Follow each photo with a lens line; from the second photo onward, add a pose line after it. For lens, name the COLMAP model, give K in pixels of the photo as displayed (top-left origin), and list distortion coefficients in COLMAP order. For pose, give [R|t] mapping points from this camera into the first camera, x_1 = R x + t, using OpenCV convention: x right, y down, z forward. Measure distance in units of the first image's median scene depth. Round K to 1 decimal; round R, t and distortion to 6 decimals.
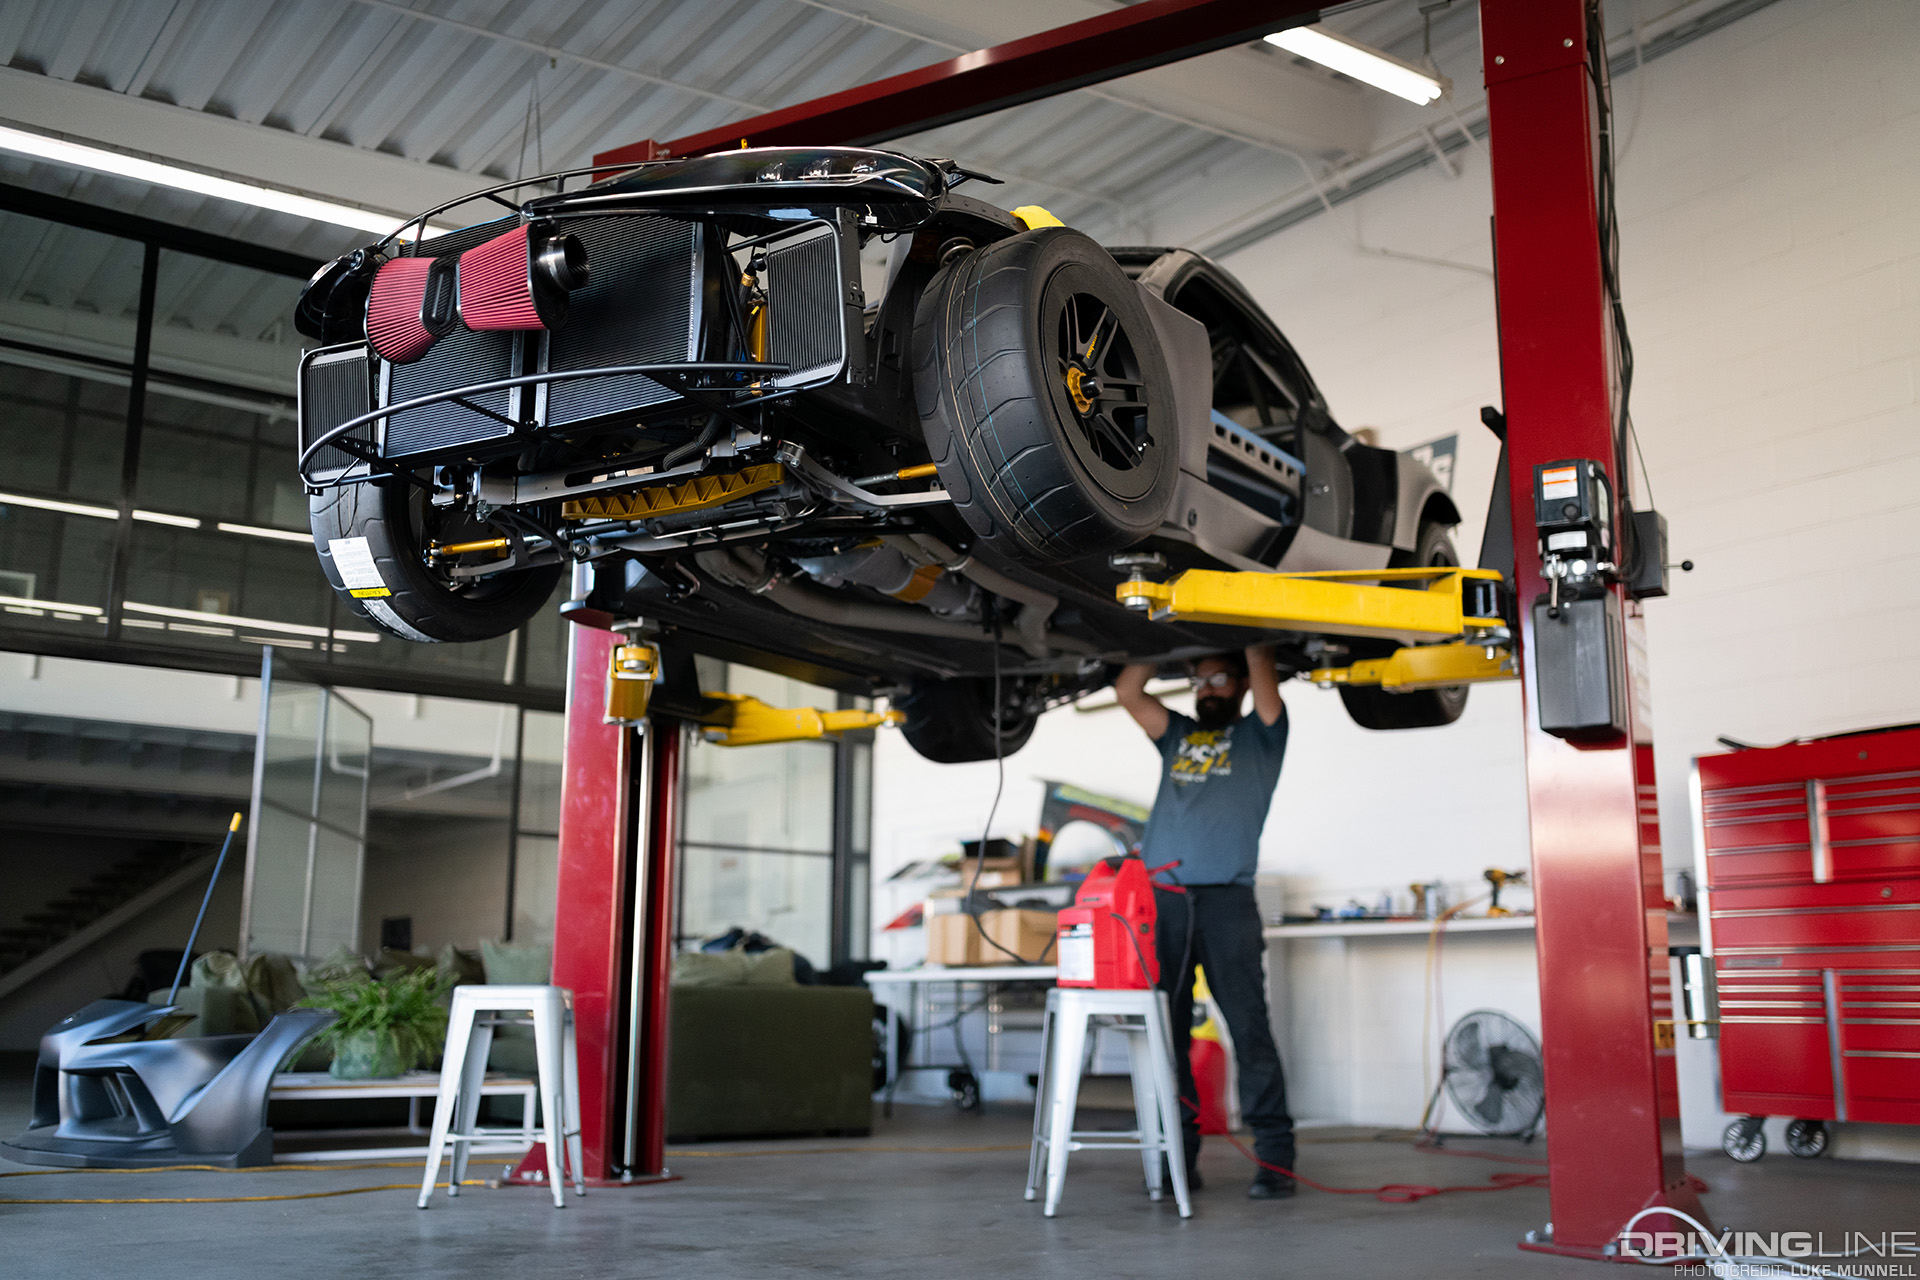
lens RADIAL K [[1881.6, 0, 960.0], [0, 1881.6, 640.0], [0, 0, 1]] dist [0.004019, 0.003284]
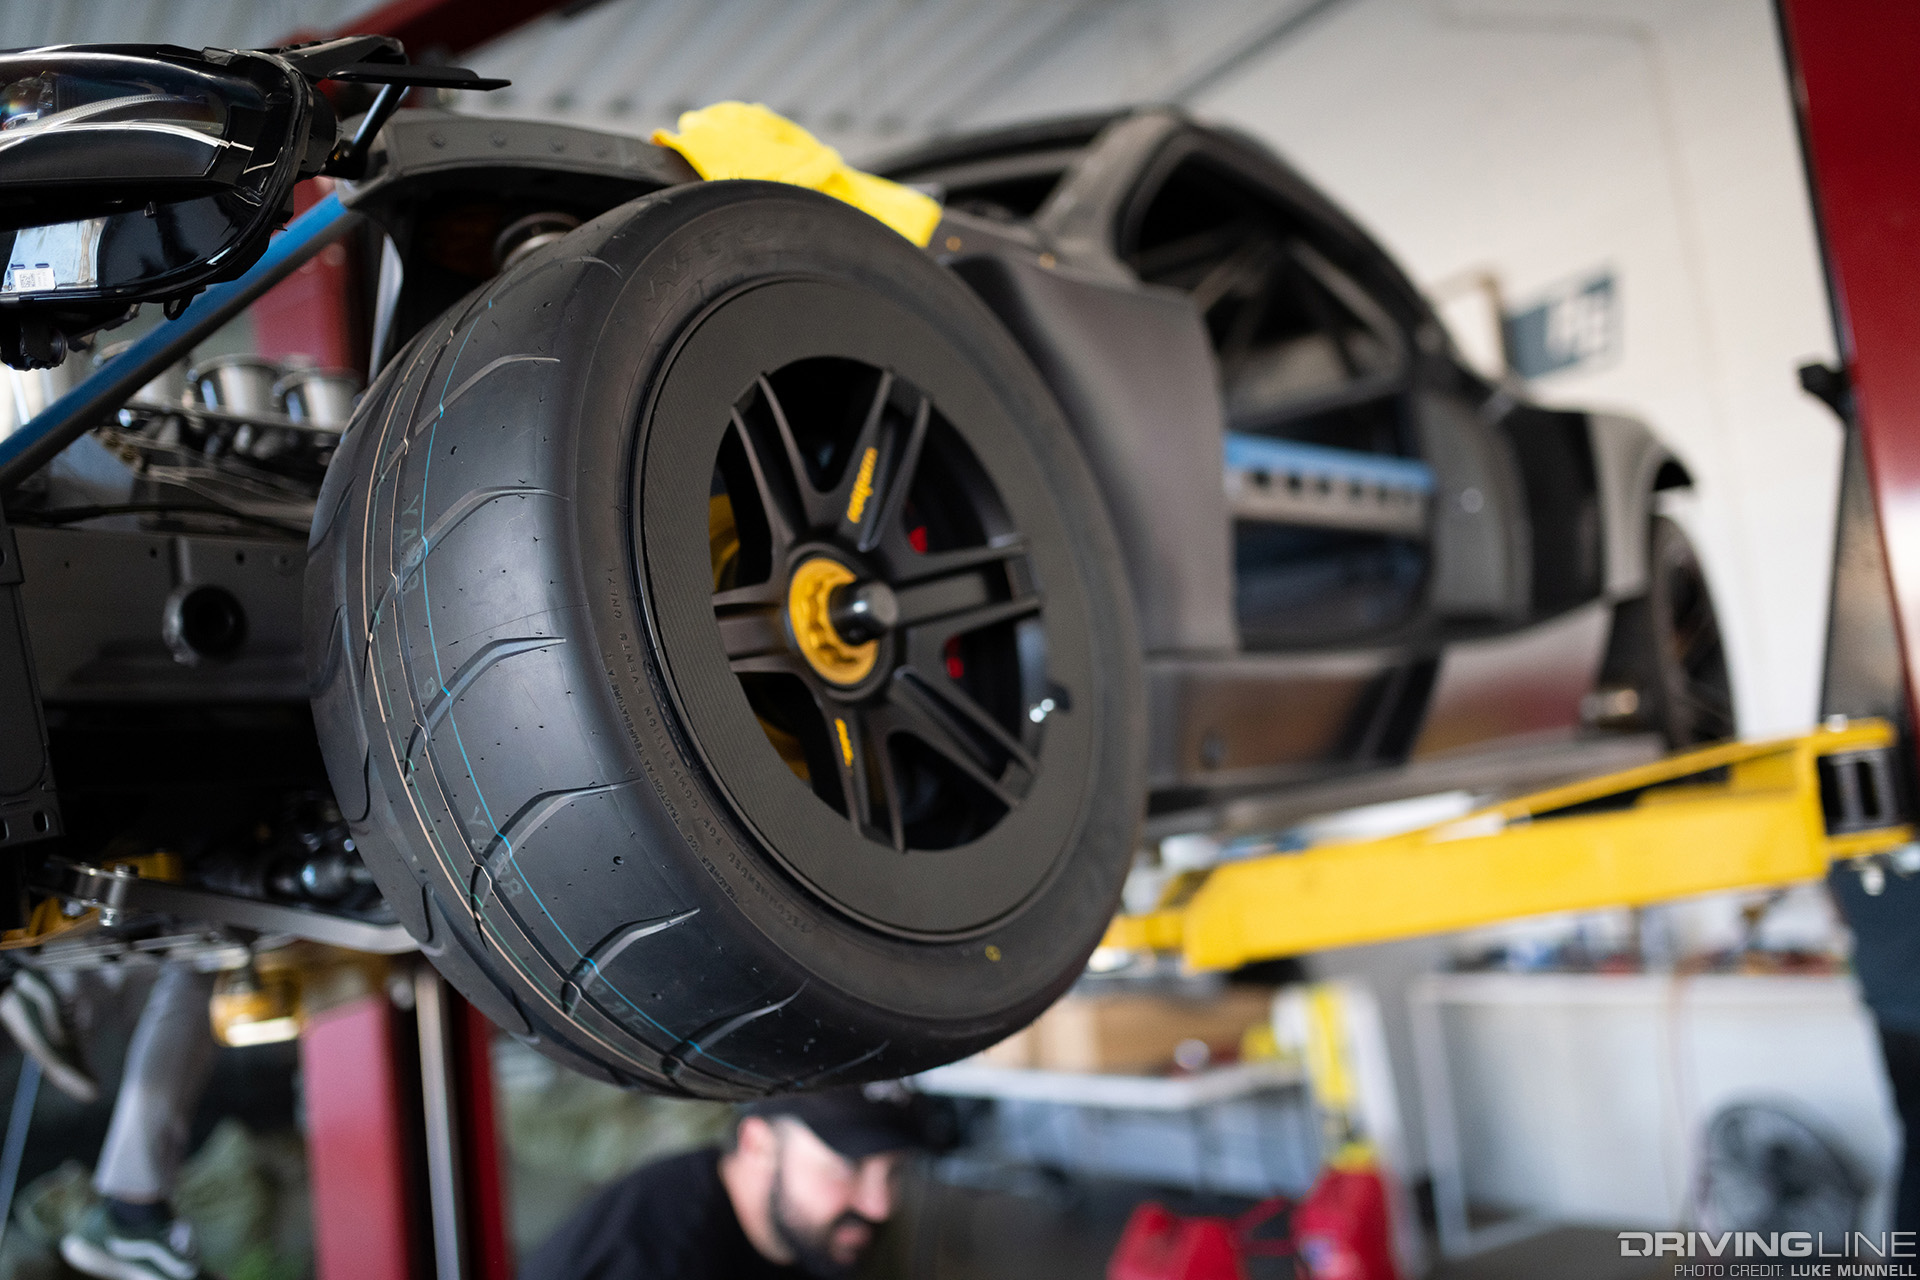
lens RADIAL K [[1881.6, 0, 960.0], [0, 1881.6, 640.0], [0, 0, 1]] dist [0.004019, 0.003284]
pose [[0.989112, -0.132603, -0.063831, 0.106975], [0.137943, 0.986509, 0.088157, -0.153595], [0.051280, -0.096002, 0.994059, 0.618456]]
